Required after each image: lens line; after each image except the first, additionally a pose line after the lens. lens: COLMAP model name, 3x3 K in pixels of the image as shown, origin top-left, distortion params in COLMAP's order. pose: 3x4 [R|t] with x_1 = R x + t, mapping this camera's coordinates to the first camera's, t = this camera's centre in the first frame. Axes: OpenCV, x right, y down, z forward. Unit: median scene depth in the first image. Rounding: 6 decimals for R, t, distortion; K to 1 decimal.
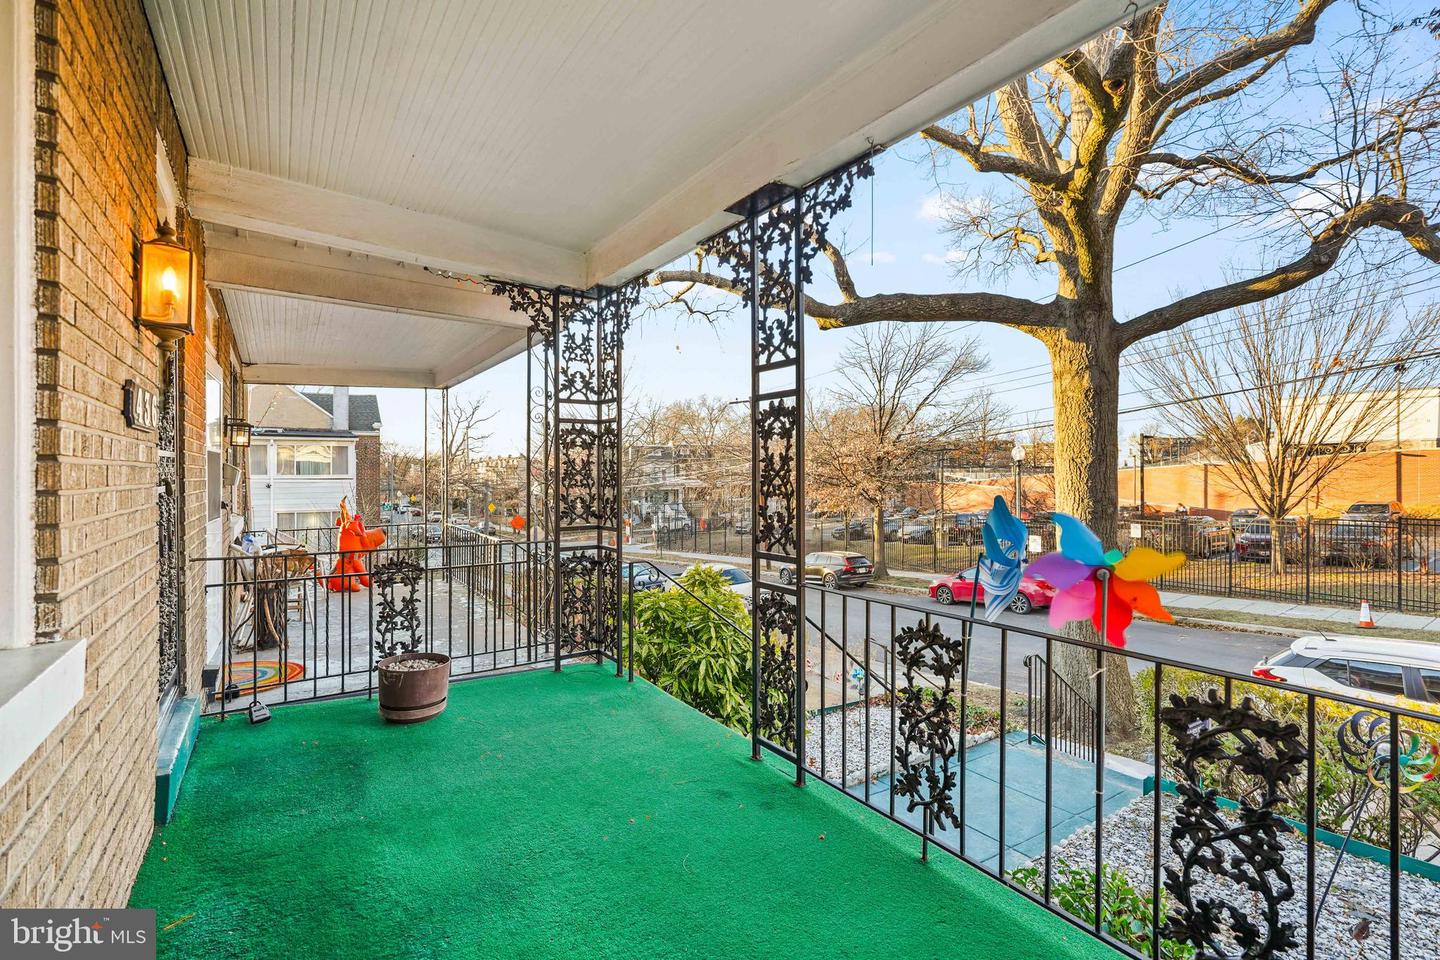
lens RADIAL K [[640.1, 0, 725.4], [0, 640.1, 476.5], [0, 0, 1]] dist [-0.000654, -0.000008]
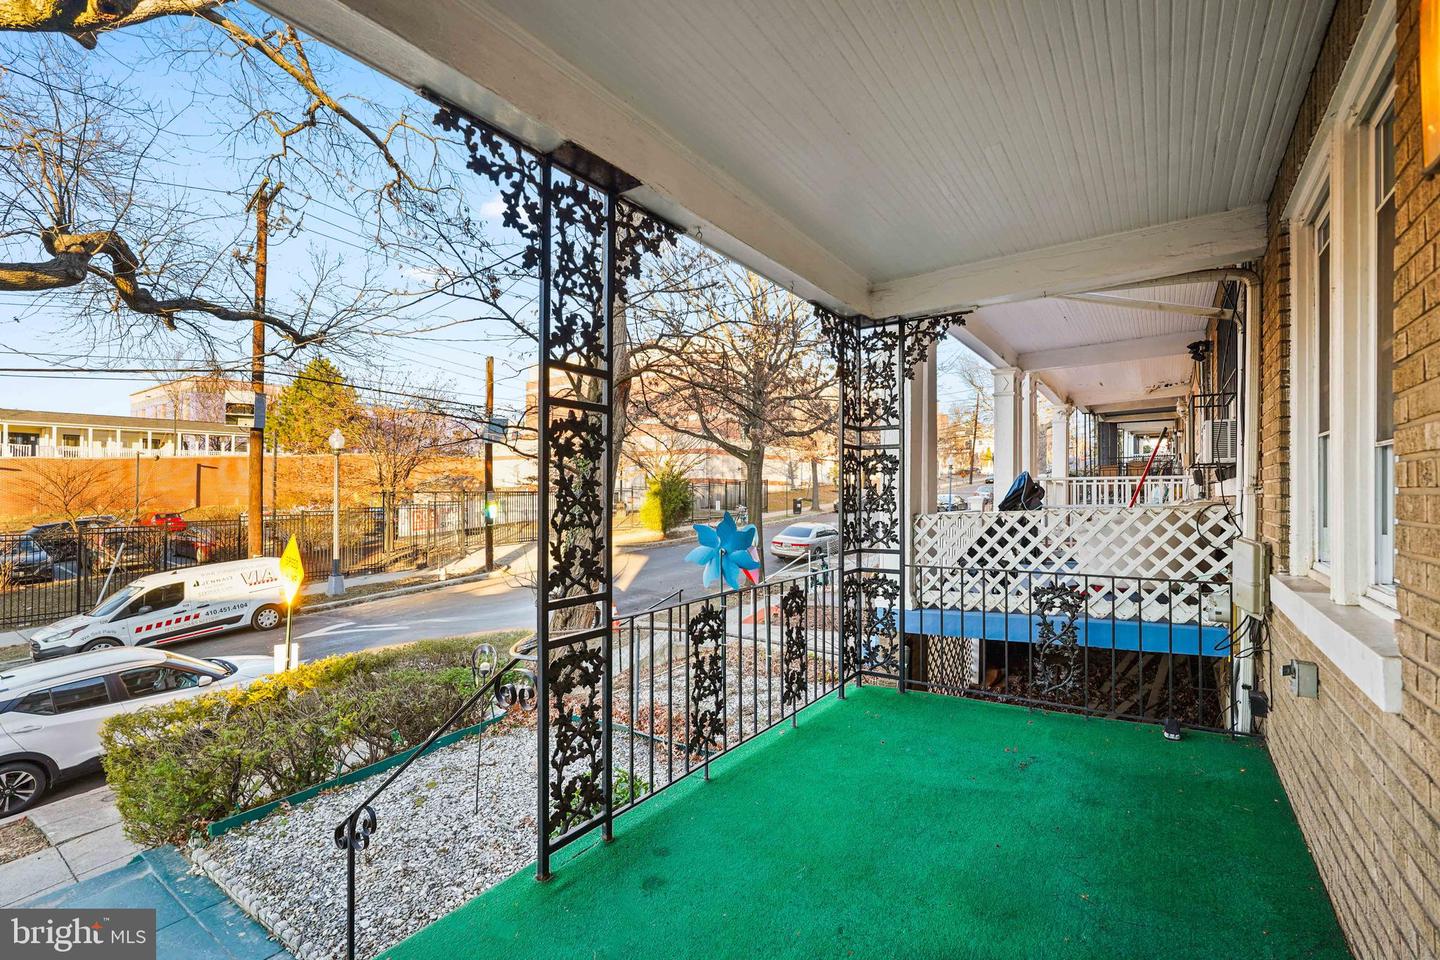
lens RADIAL K [[640.1, 0, 724.8], [0, 640.1, 484.5], [0, 0, 1]] dist [-0.000654, -0.000008]
pose [[-0.354620, 0.009082, 0.934966, -0.800251], [0.009713, 0.999935, -0.006029, -0.019113], [-0.934960, 0.006943, -0.354686, 1.175942]]
